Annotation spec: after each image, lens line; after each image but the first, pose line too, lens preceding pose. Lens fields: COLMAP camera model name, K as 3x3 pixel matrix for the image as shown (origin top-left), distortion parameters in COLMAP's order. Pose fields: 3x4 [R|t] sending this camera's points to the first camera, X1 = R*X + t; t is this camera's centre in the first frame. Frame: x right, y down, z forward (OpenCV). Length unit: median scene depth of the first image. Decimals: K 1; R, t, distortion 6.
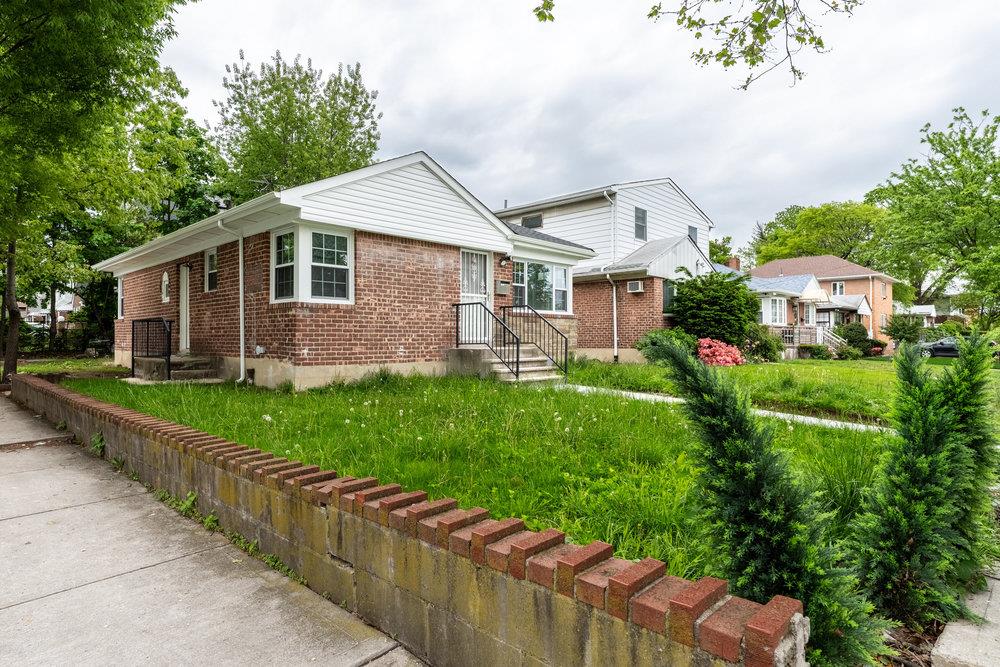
lens RADIAL K [[549.9, 0, 498.4], [0, 549.9, 334.2], [0, 0, 1]] dist [0.005101, 0.000104]
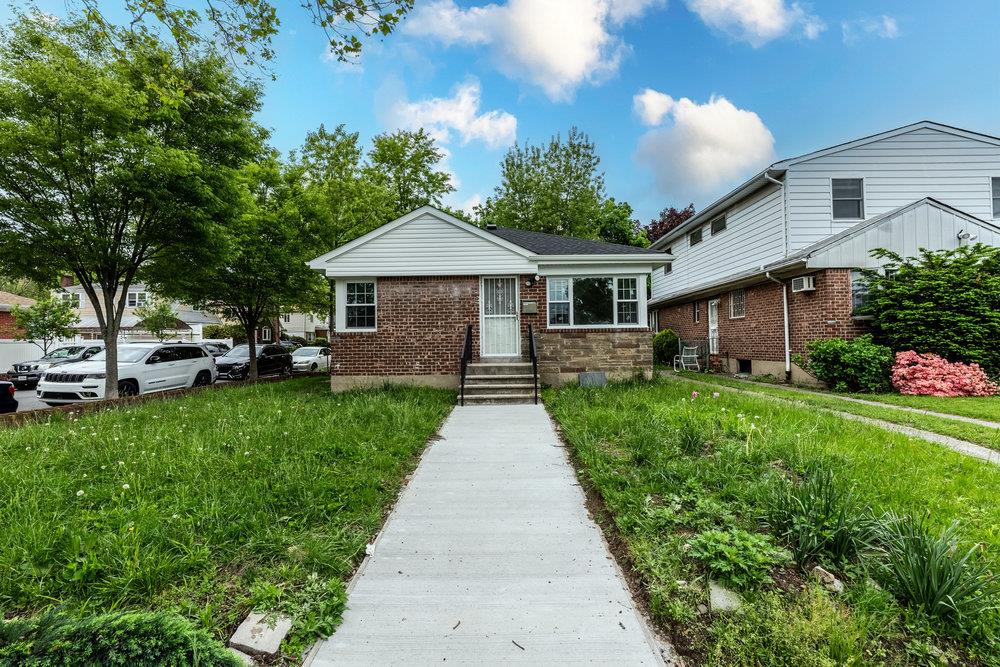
lens RADIAL K [[422.2, 0, 503.1], [0, 422.2, 337.0], [0, 0, 1]] dist [-0.002566, 0.000035]
pose [[0.684381, -0.020815, -0.728827, 0.529713], [0.017925, 0.999771, -0.011721, -0.016420], [0.728904, -0.005042, 0.684597, 0.377469]]
